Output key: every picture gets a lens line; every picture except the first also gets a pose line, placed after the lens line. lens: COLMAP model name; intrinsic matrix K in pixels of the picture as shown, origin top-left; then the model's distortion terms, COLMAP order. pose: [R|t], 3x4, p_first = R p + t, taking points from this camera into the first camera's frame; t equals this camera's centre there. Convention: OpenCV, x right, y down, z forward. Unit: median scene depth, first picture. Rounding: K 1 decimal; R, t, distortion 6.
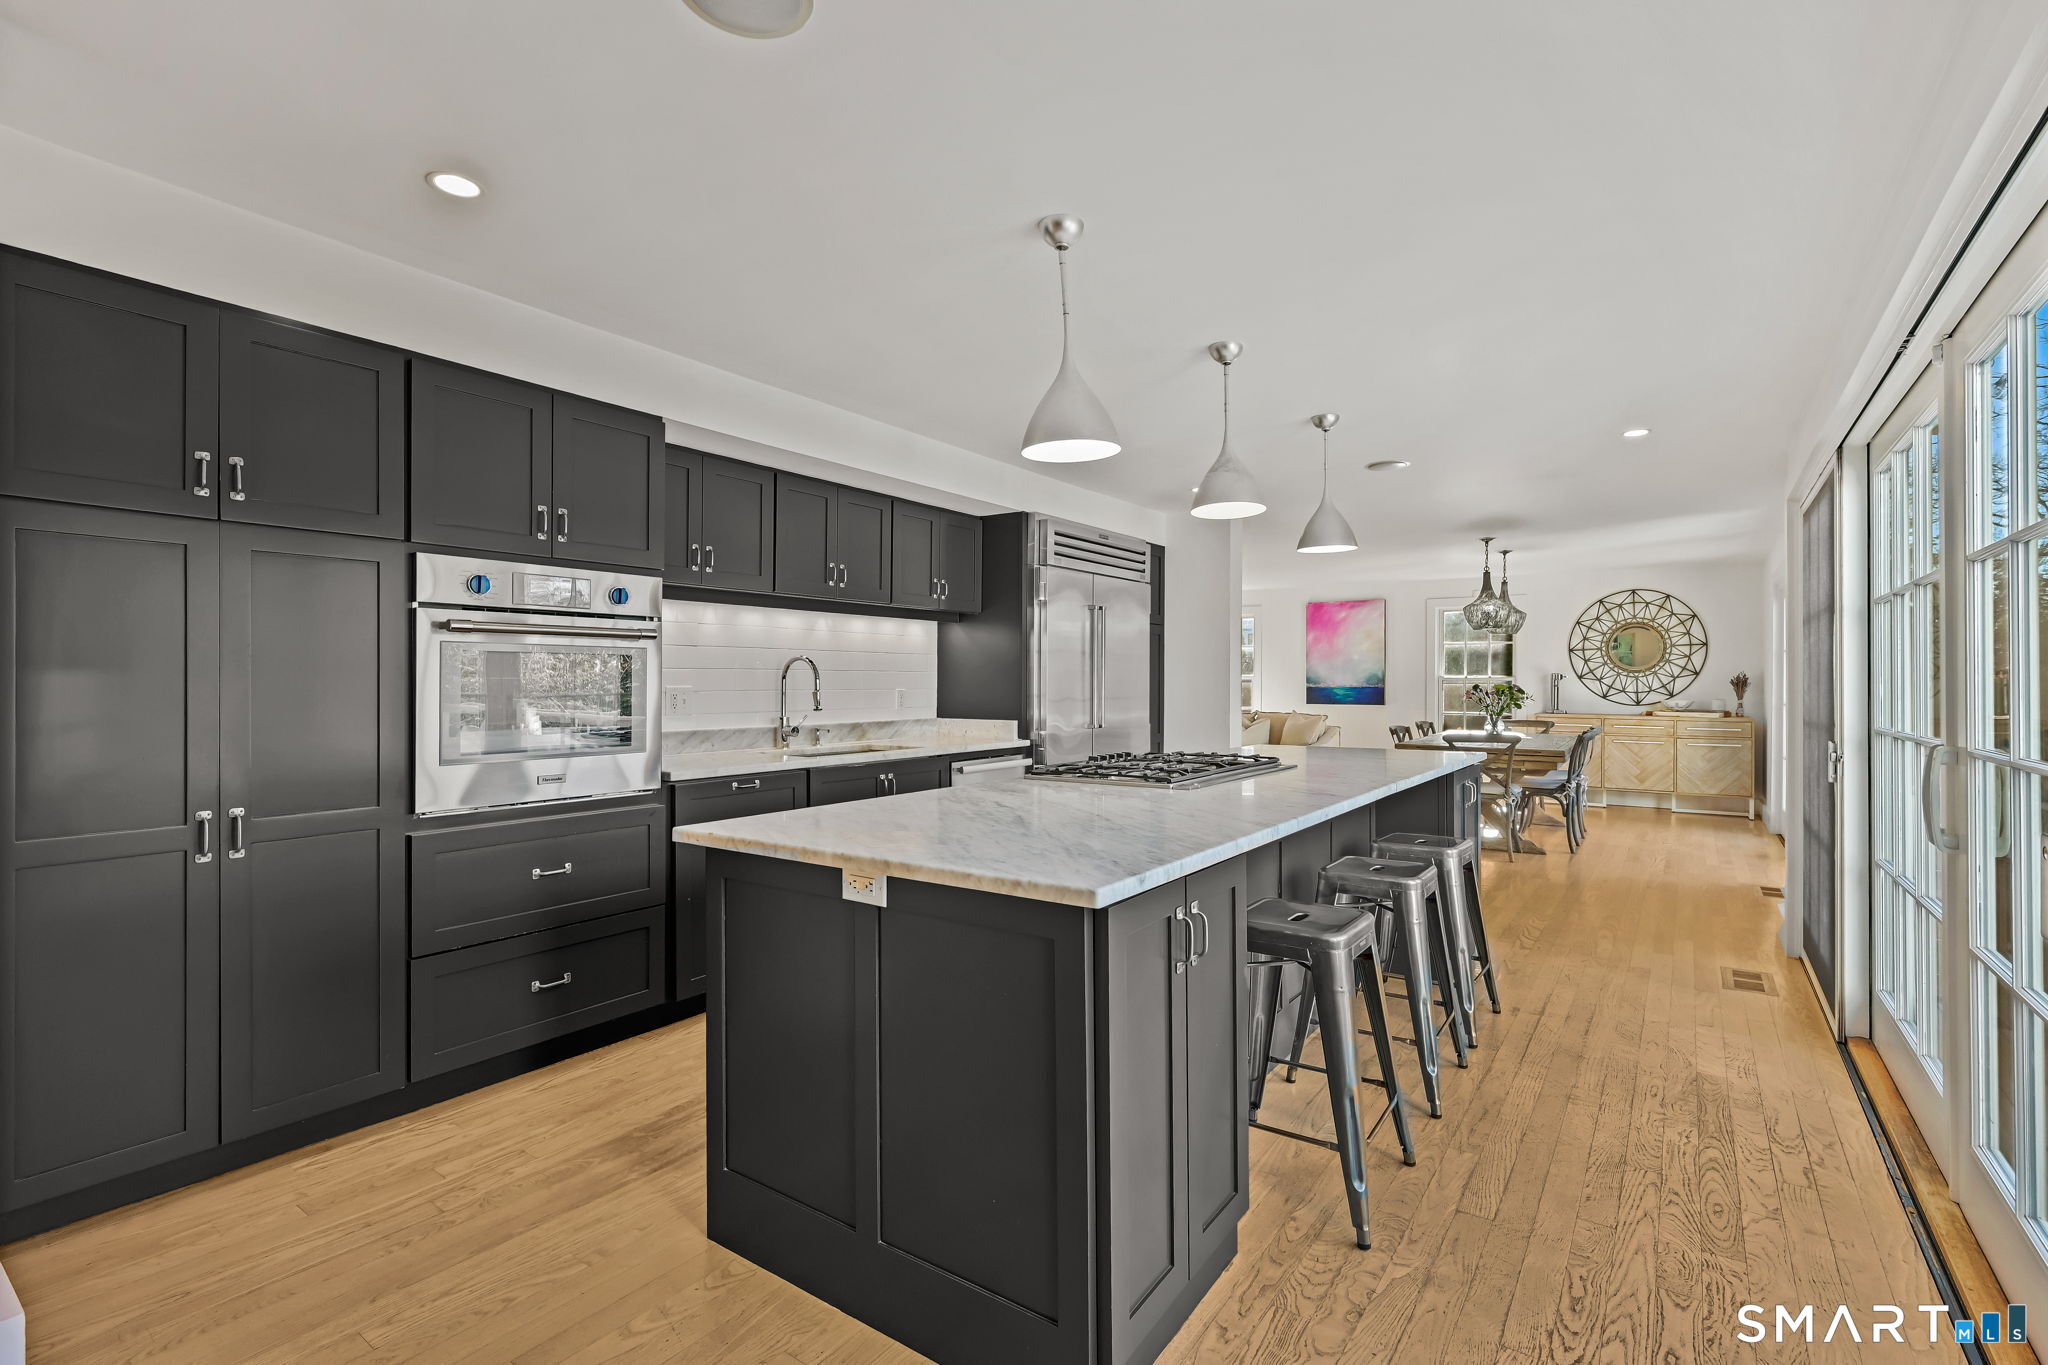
lens RADIAL K [[942.3, 0, 1028.8], [0, 942.3, 673.6], [0, 0, 1]] dist [-0.001837, -0.000146]
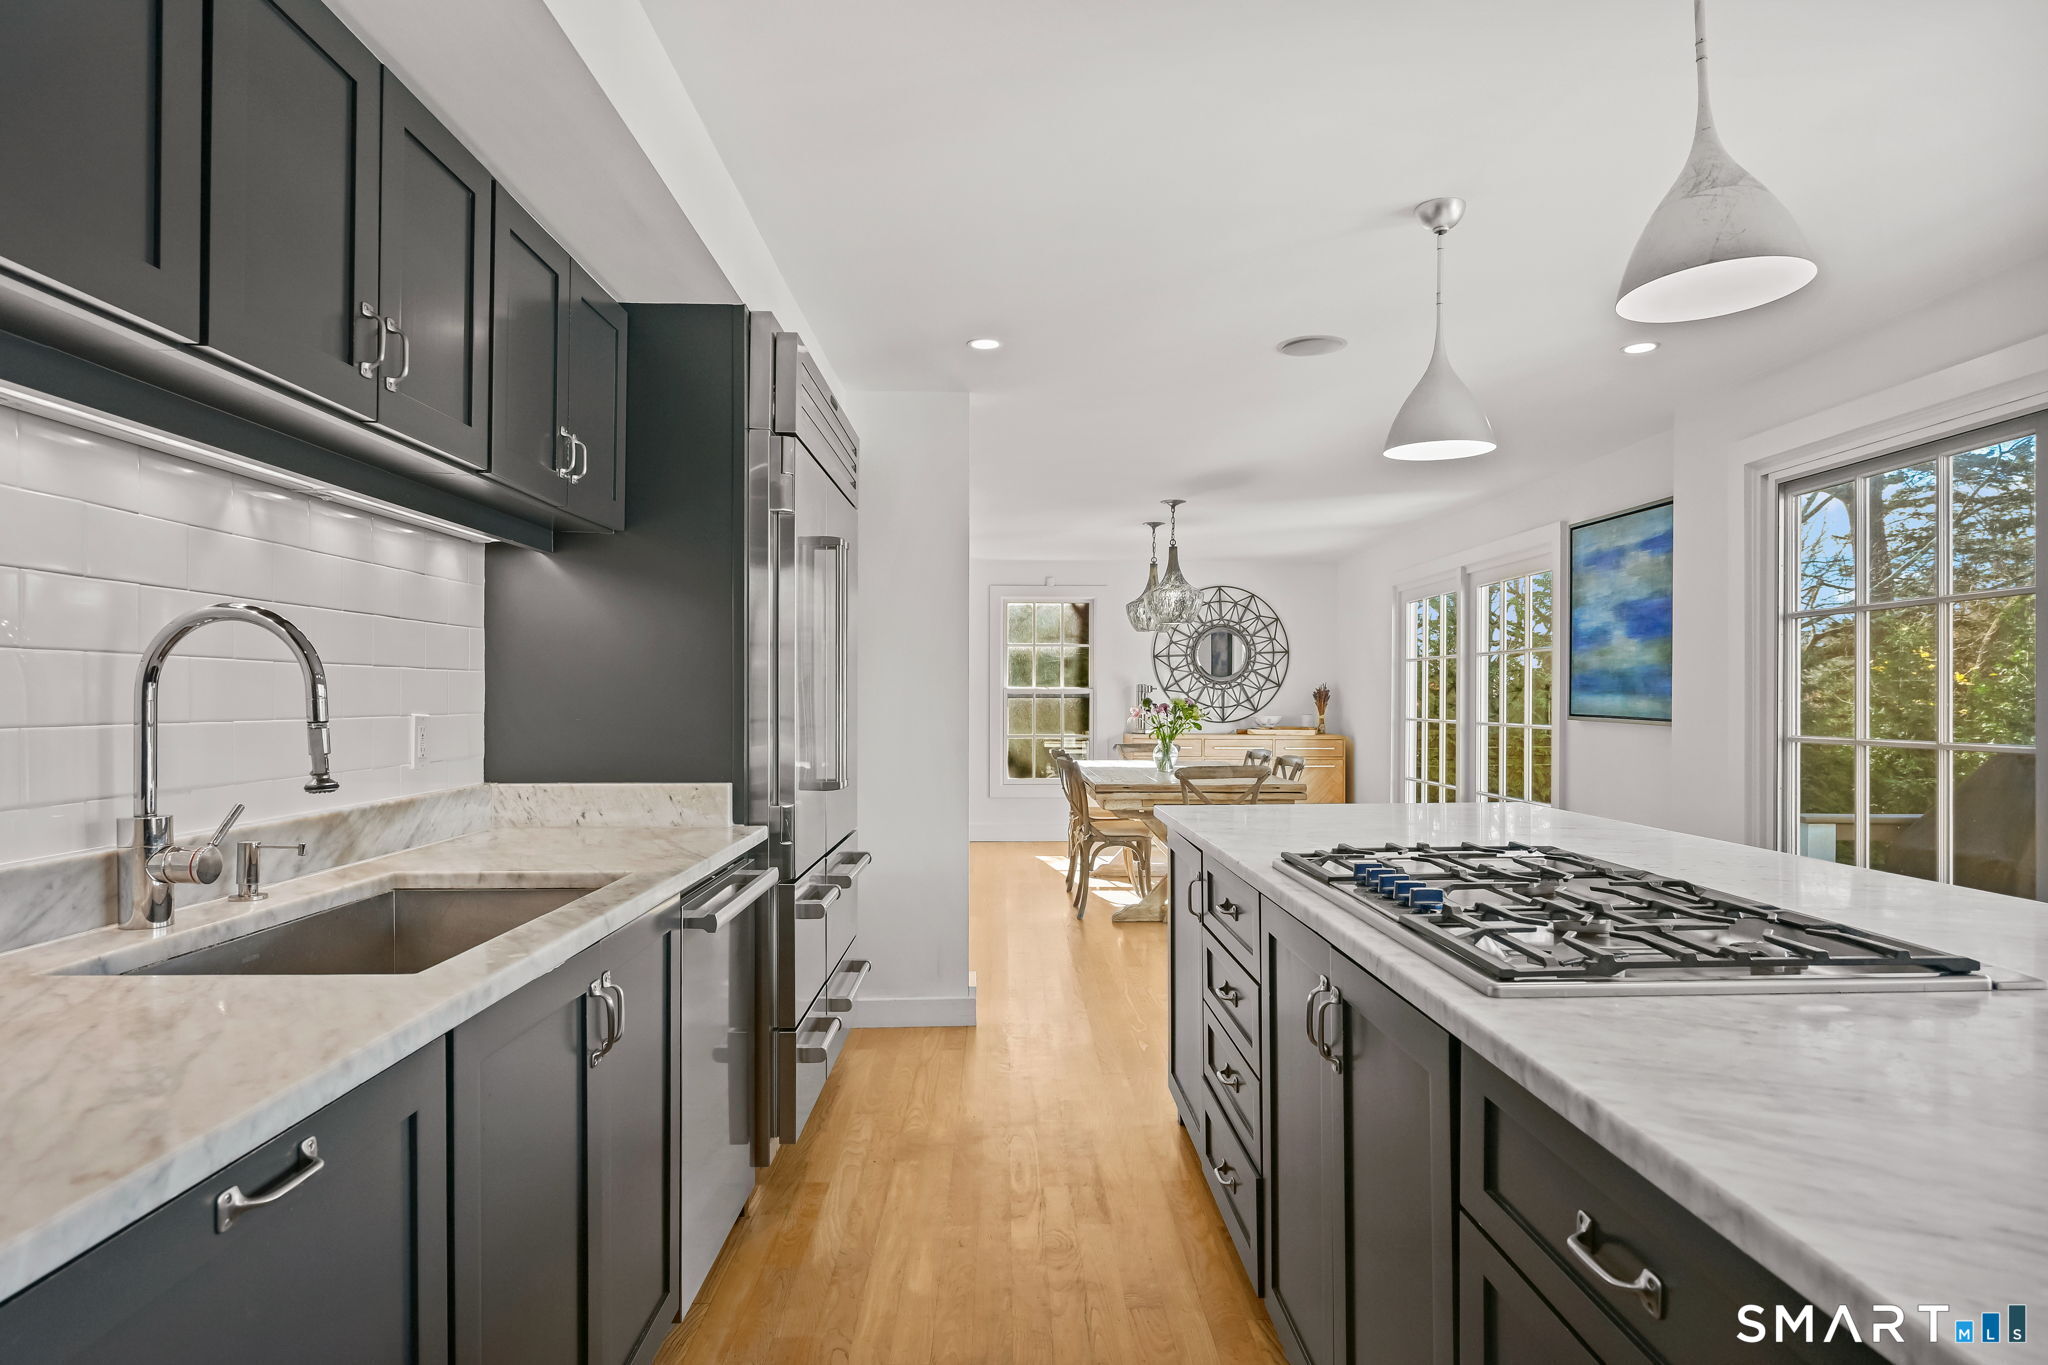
lens RADIAL K [[1160.9, 0, 1035.6], [0, 1160.9, 689.3], [0, 0, 1]] dist [0.003124, -0.000488]
pose [[0.794674, 0.002170, 0.607032, -0.126136], [-0.003521, 0.999993, 0.001035, 0.003391], [-0.607026, -0.002960, 0.794676, 0.273162]]
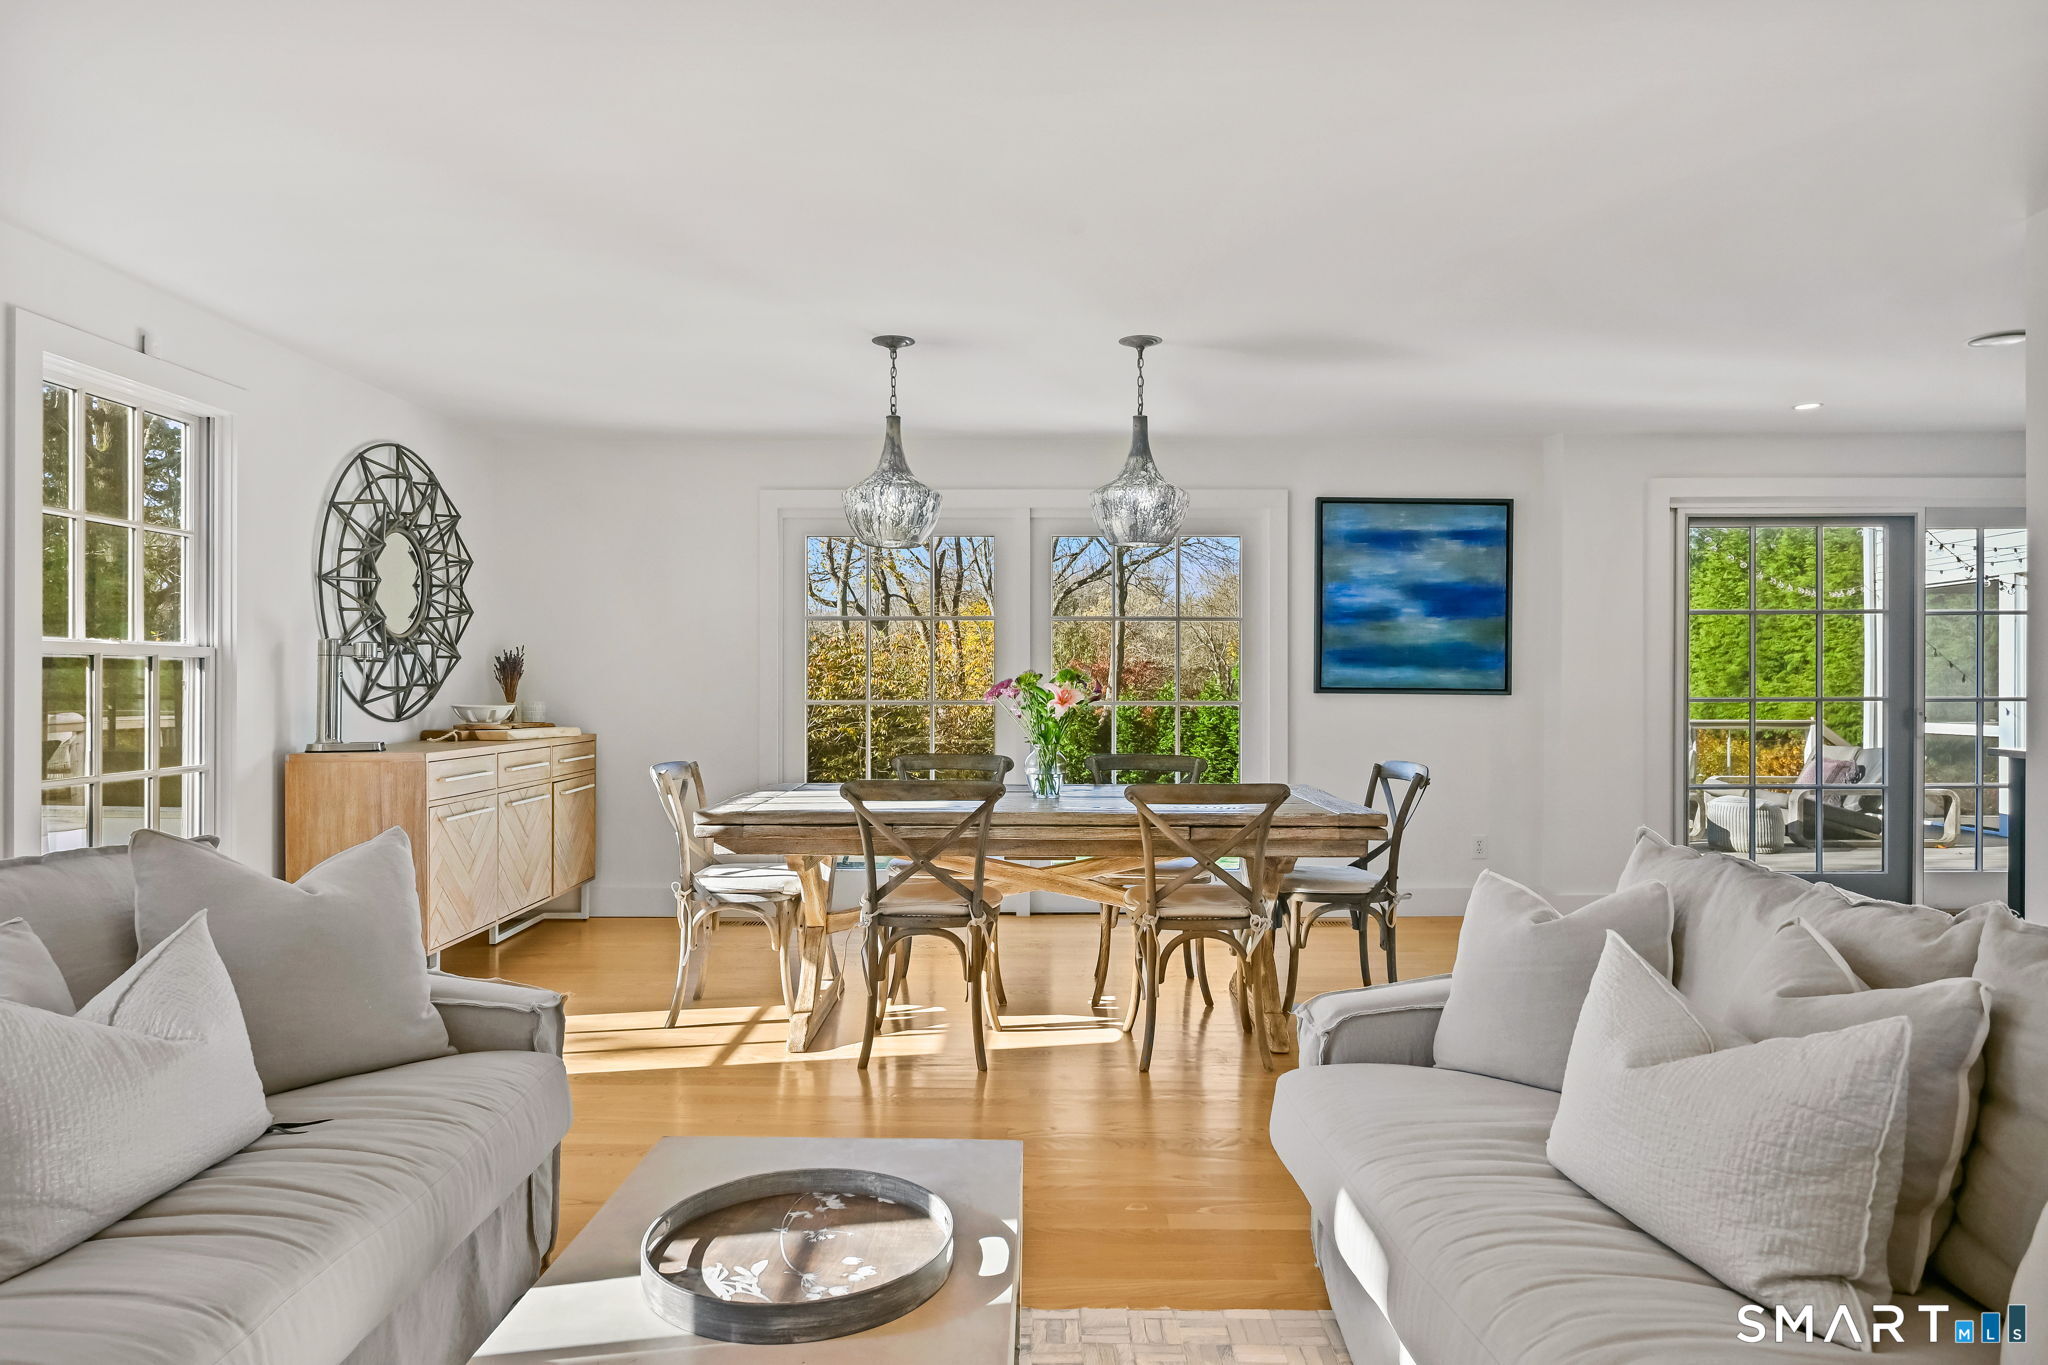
lens RADIAL K [[1160.9, 0, 1021.0], [0, 1160.9, 679.6], [0, 0, 1]] dist [0.003124, -0.000488]
pose [[-0.574748, -0.010797, 0.818259, 0.063456], [-0.009038, 0.999936, 0.006846, 0.009246], [-0.818280, -0.003461, -0.574809, 1.083979]]
